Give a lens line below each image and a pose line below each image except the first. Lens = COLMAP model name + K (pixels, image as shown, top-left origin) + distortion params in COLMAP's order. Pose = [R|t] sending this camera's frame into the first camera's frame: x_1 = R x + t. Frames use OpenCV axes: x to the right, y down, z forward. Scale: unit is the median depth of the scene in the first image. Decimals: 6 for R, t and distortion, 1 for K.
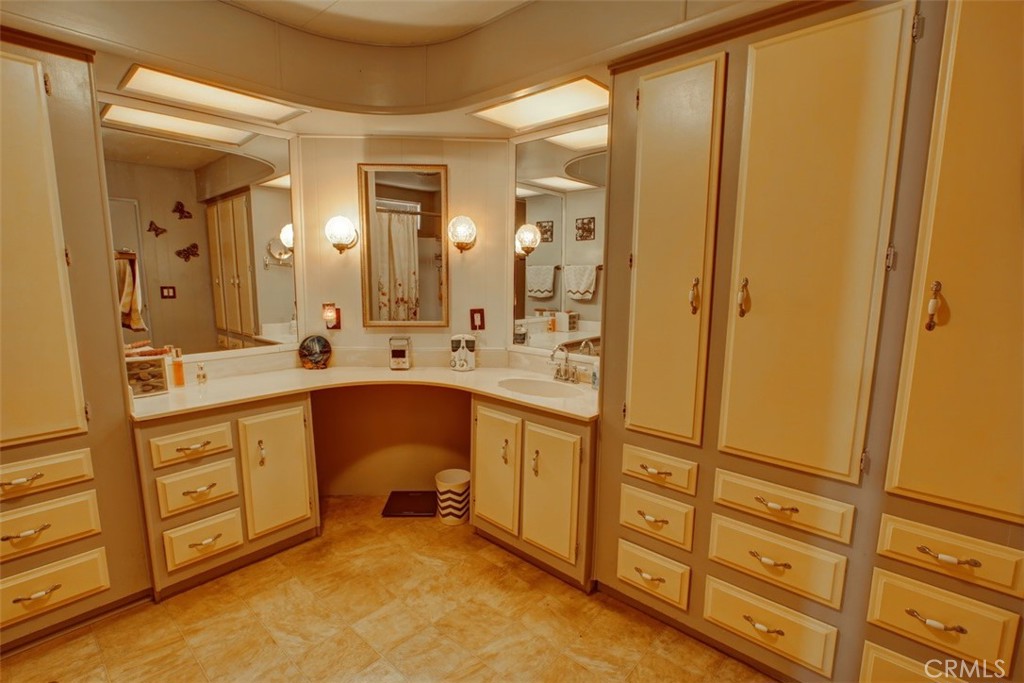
lens RADIAL K [[473.9, 0, 509.6], [0, 473.9, 344.5], [0, 0, 1]] dist [-0.011052, 0.000506]
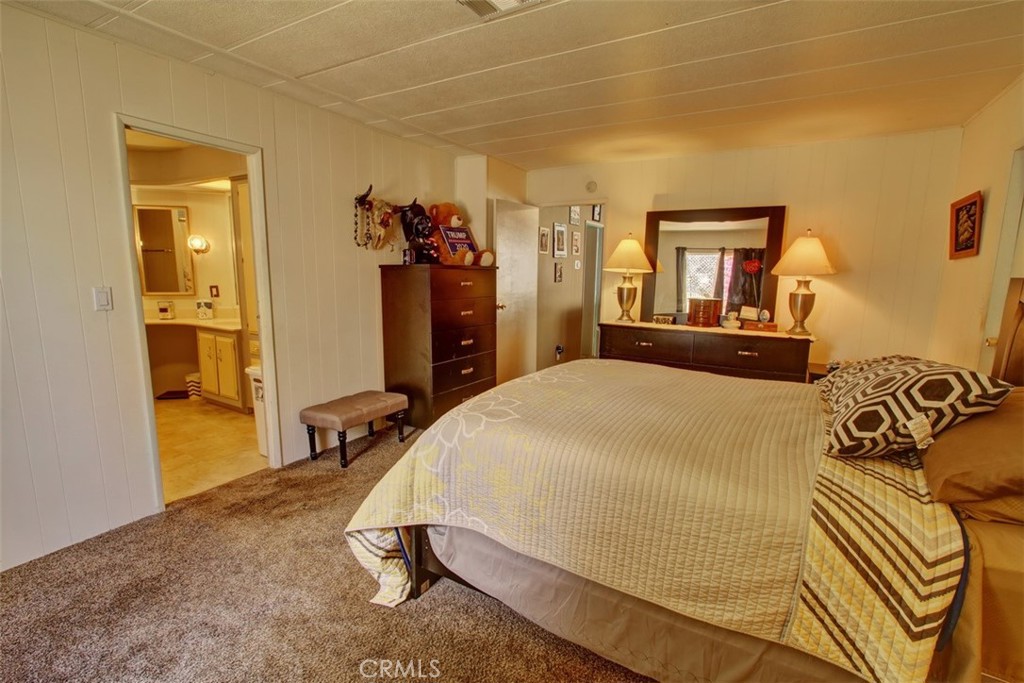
lens RADIAL K [[478.2, 0, 511.5], [0, 478.2, 344.7], [0, 0, 1]] dist [-0.010405, 0.000353]
pose [[0.977557, -0.021049, 0.209619, 0.668223], [0.018512, 0.999730, 0.014054, 0.148652], [-0.209858, -0.009858, 0.977682, -1.027001]]
